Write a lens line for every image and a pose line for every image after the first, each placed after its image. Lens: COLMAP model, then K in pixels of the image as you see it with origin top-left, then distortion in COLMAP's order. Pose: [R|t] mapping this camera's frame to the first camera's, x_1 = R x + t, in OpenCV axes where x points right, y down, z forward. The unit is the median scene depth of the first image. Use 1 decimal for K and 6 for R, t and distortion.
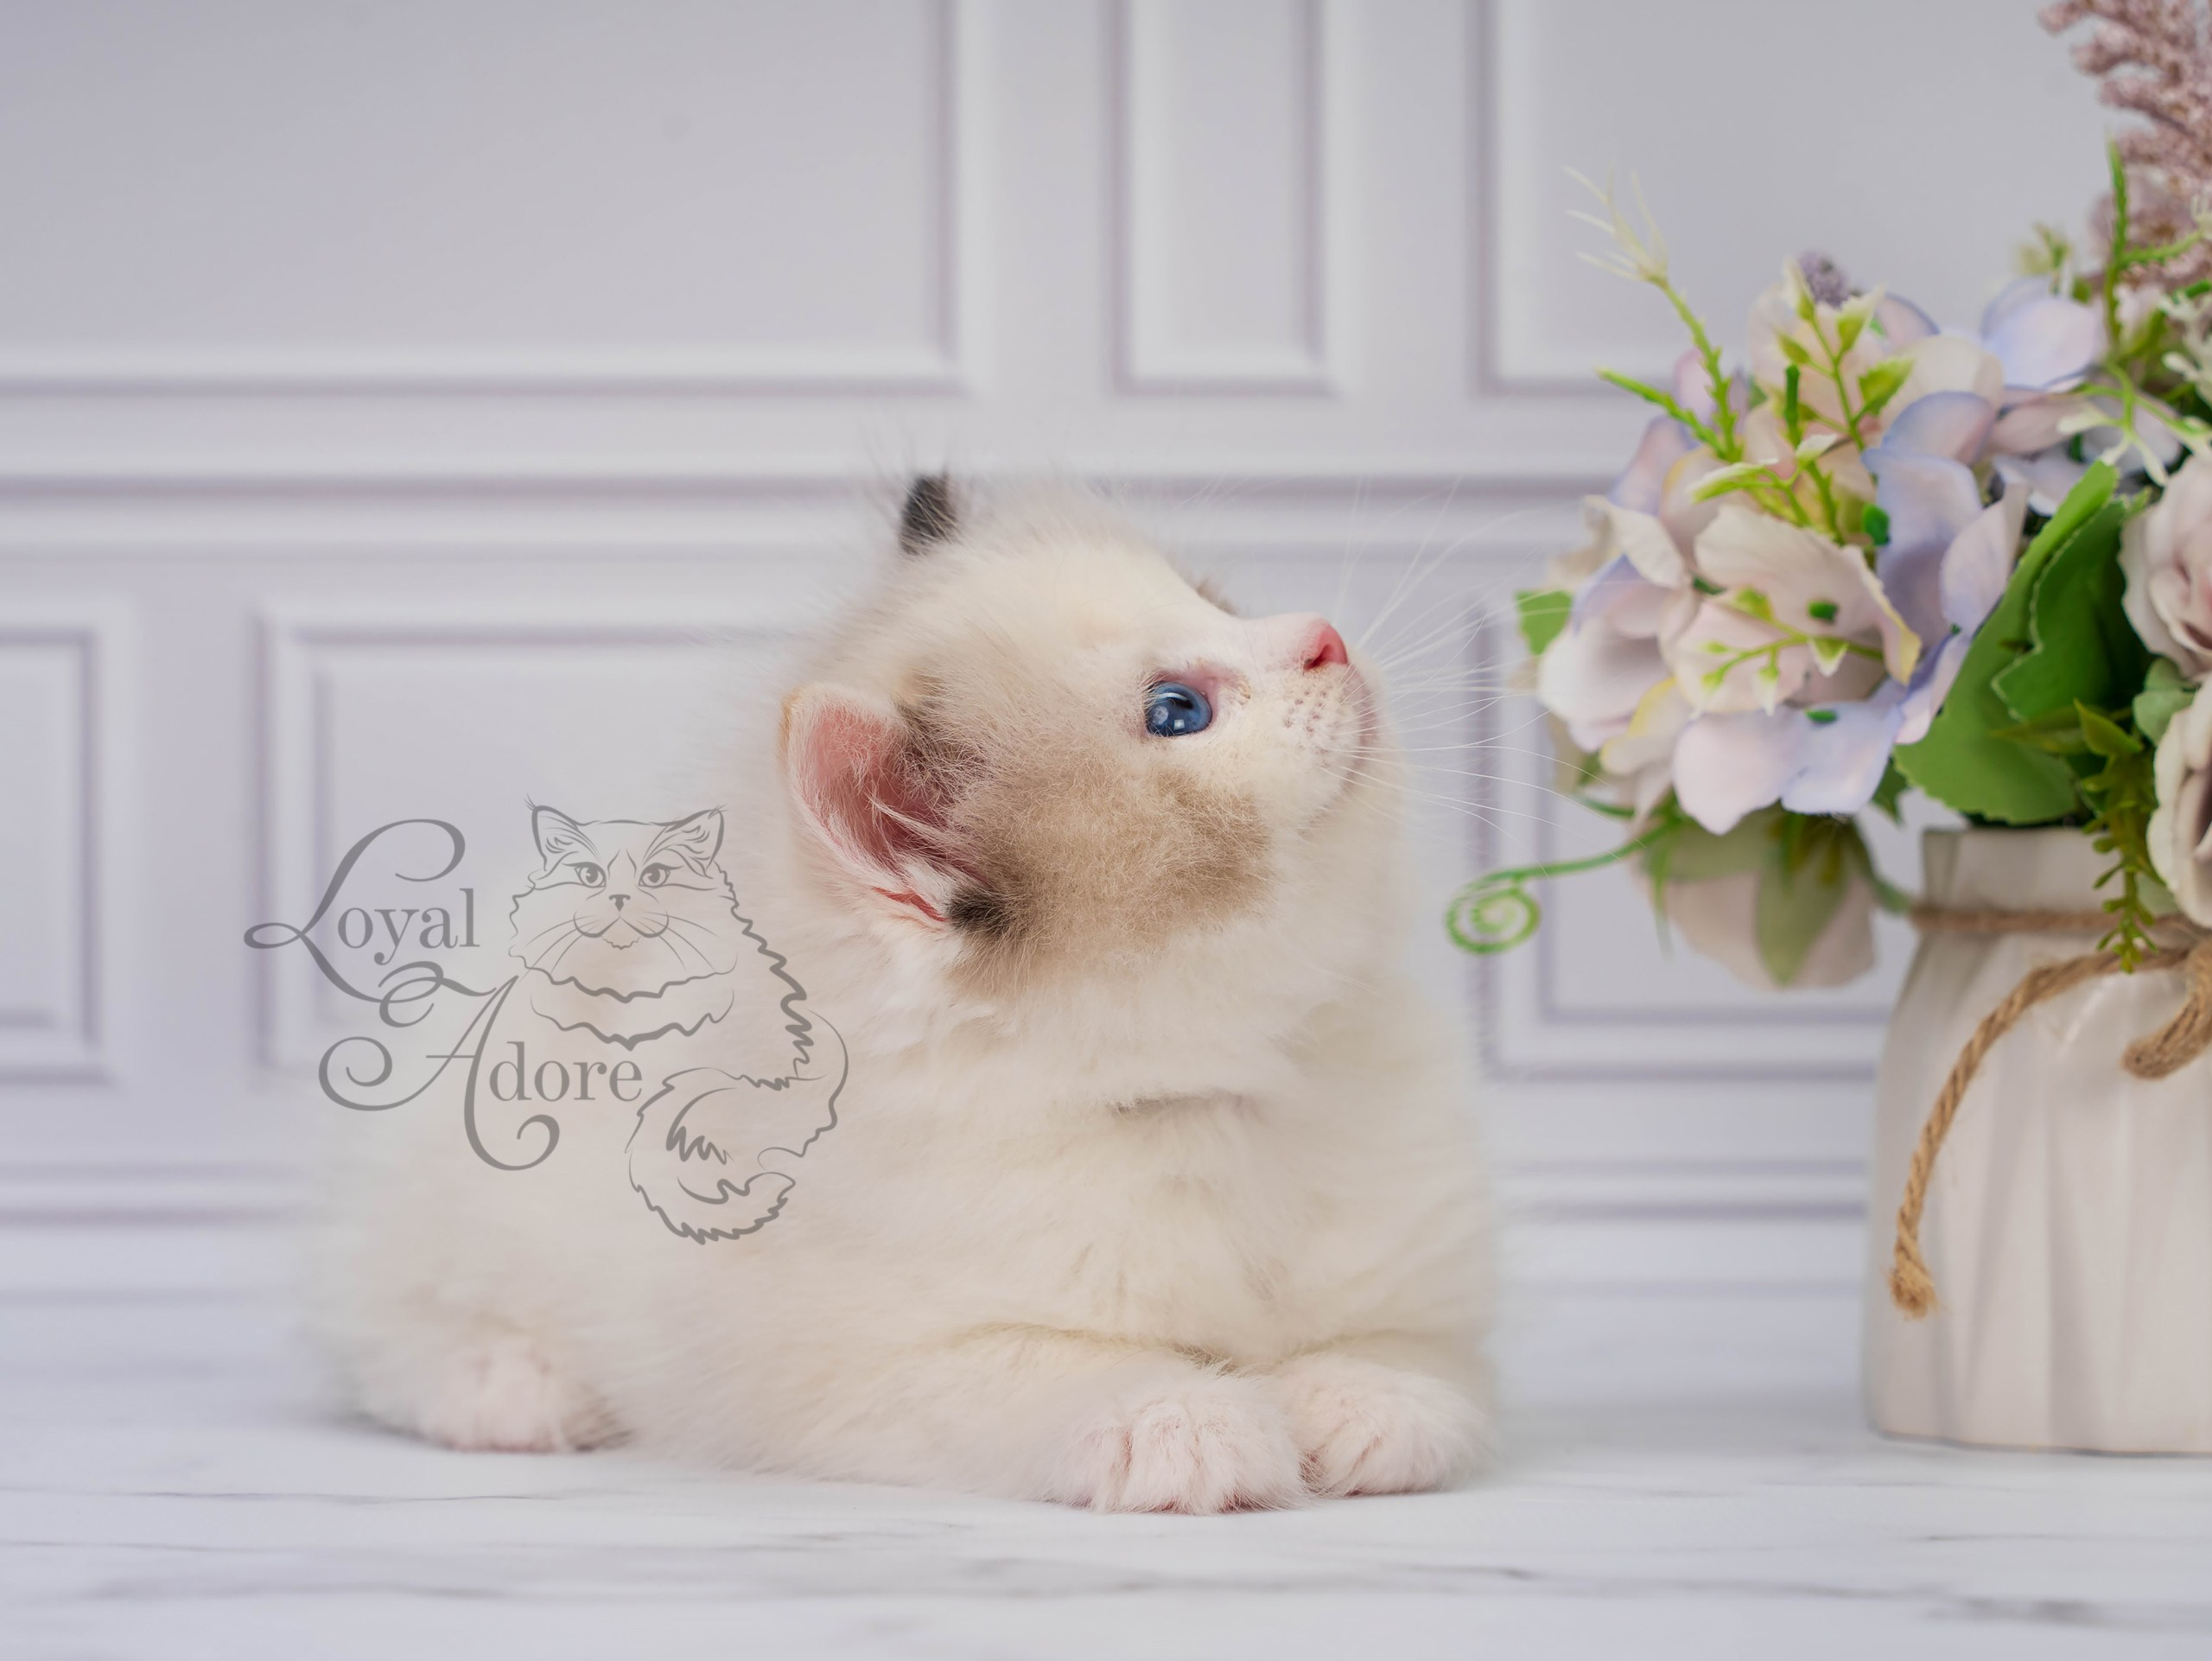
lens RADIAL K [[7978.2, 0, 1106.0], [0, 7978.2, 830.5], [0, 0, 1]] dist [-0.074845, -1.664148]
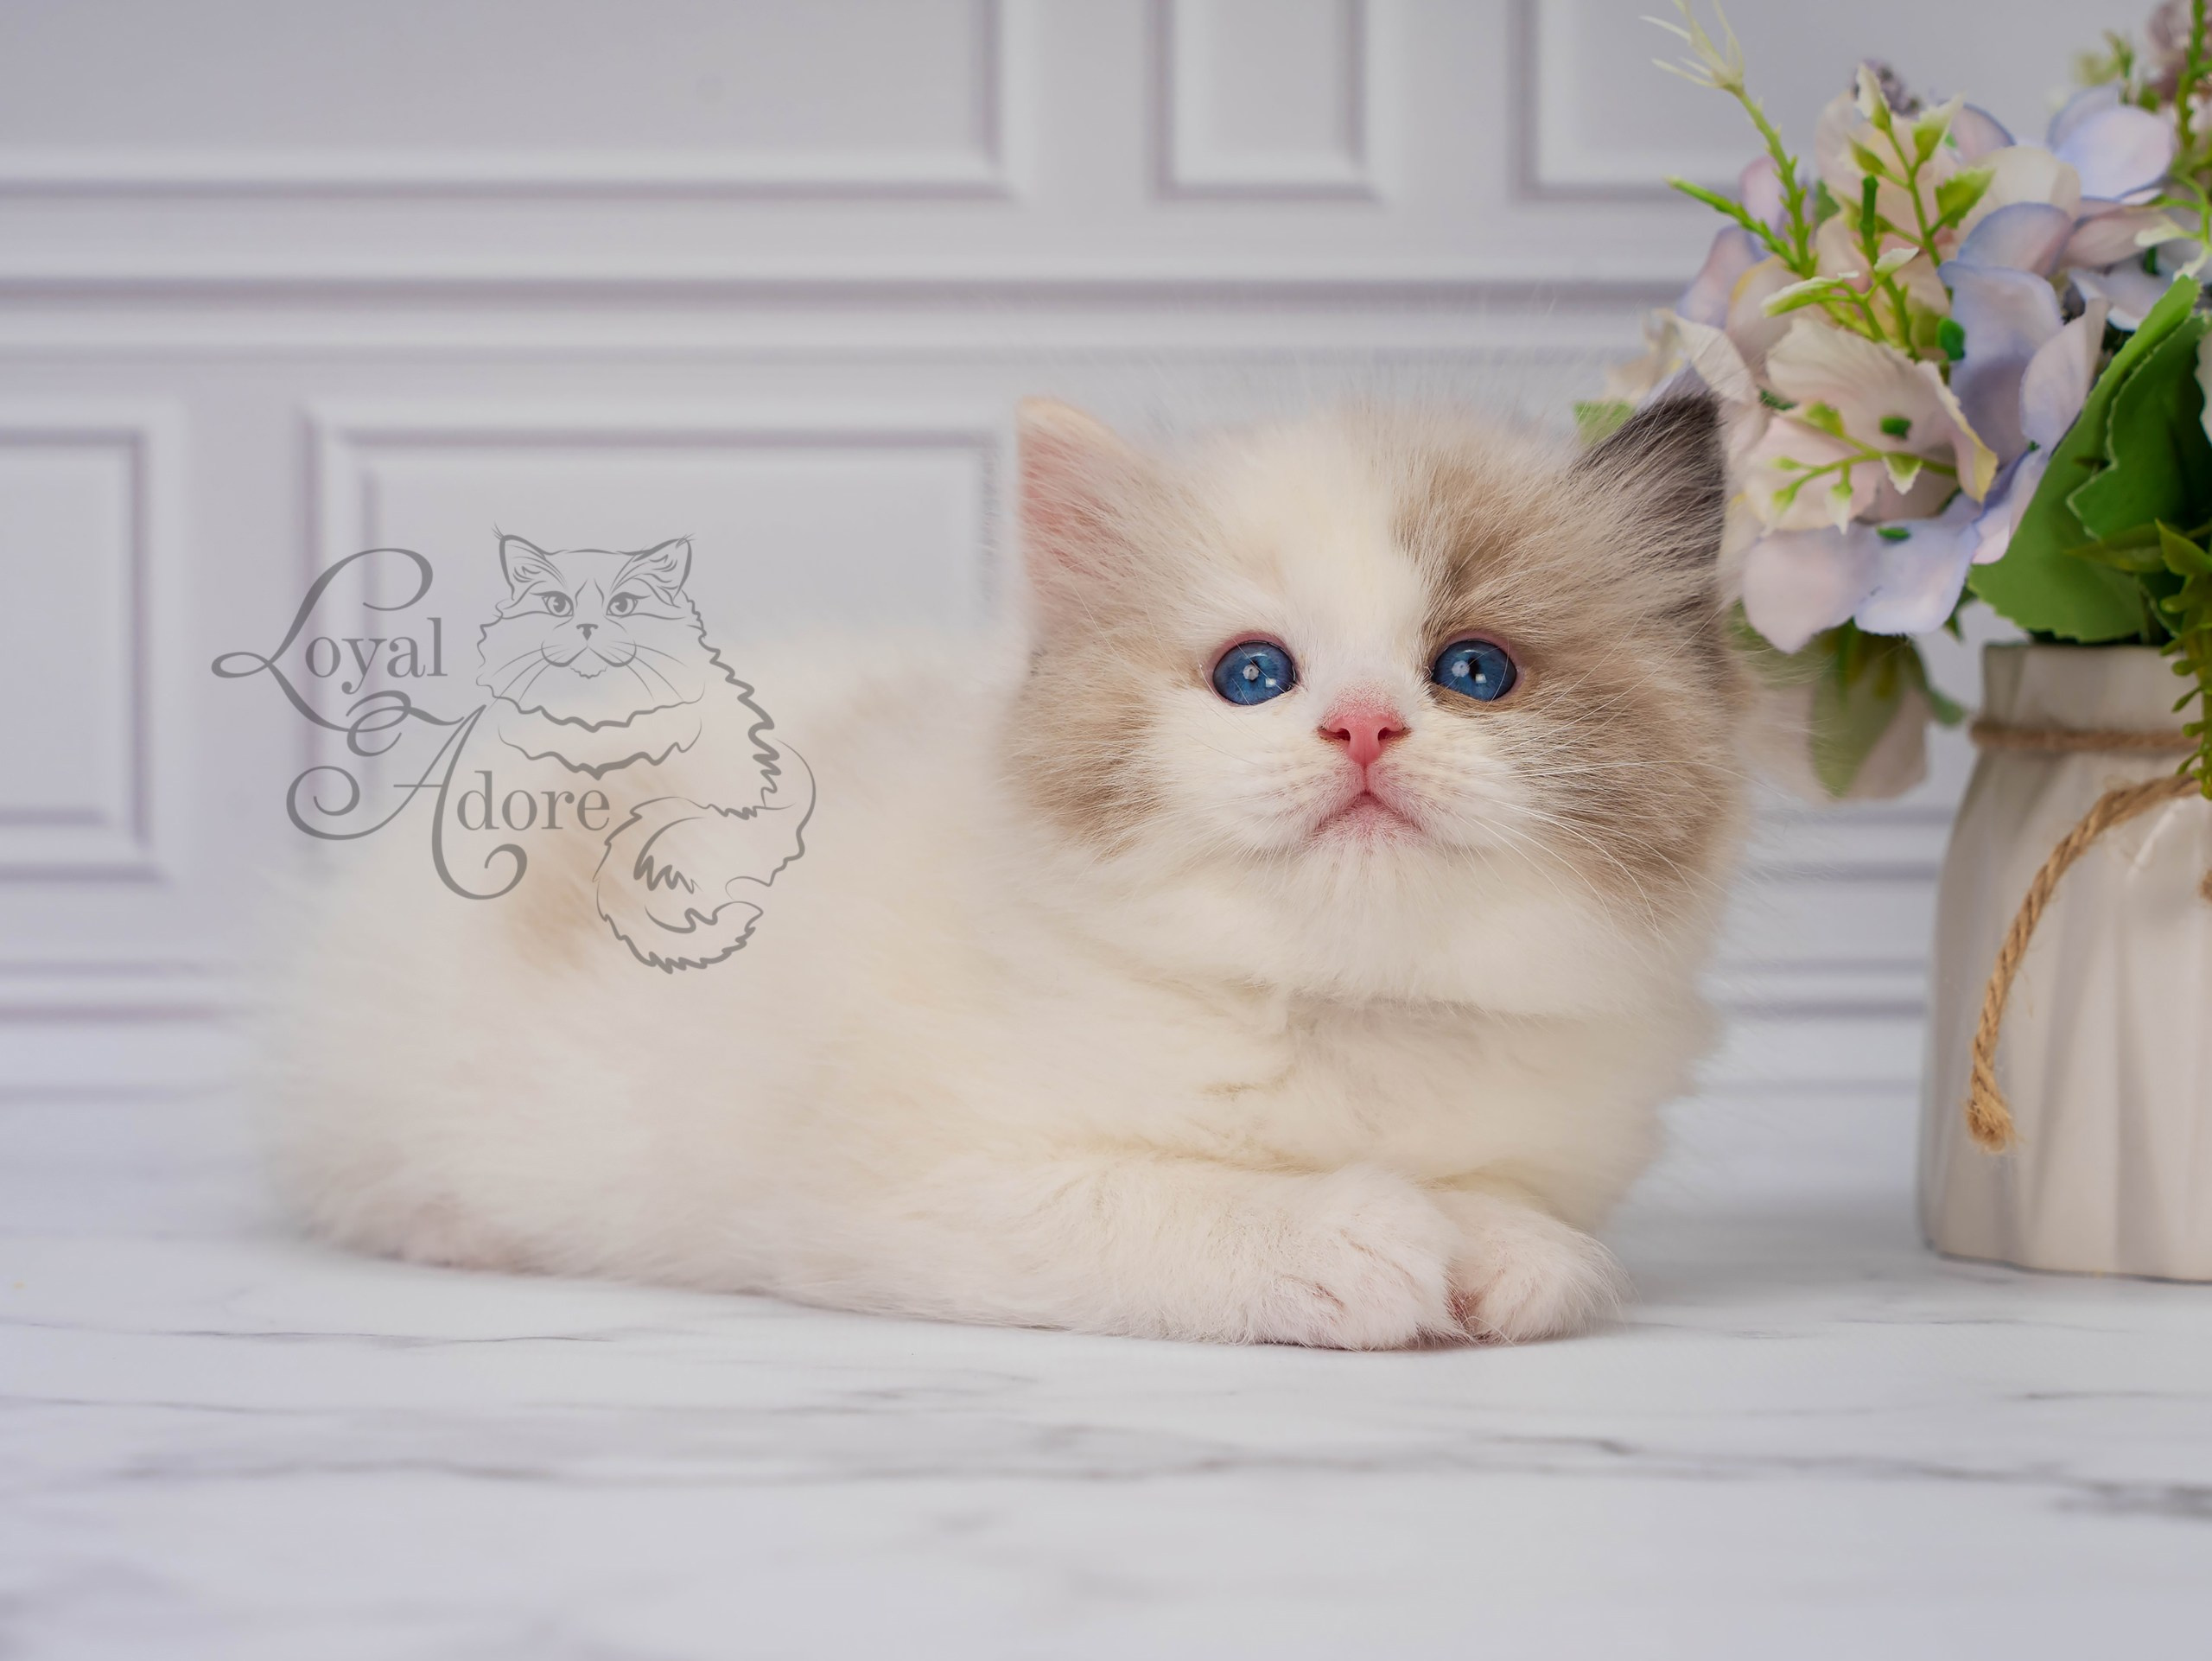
lens RADIAL K [[6627.3, 0, 1106.0], [0, 6627.3, 830.5], [0, 0, 1]] dist [-0.134739, -0.861470]
pose [[0.999963, 0.000138, 0.008644, -0.014299], [-0.000526, 0.998994, 0.044841, -0.014365], [-0.008630, -0.044844, 0.998957, 0.187180]]
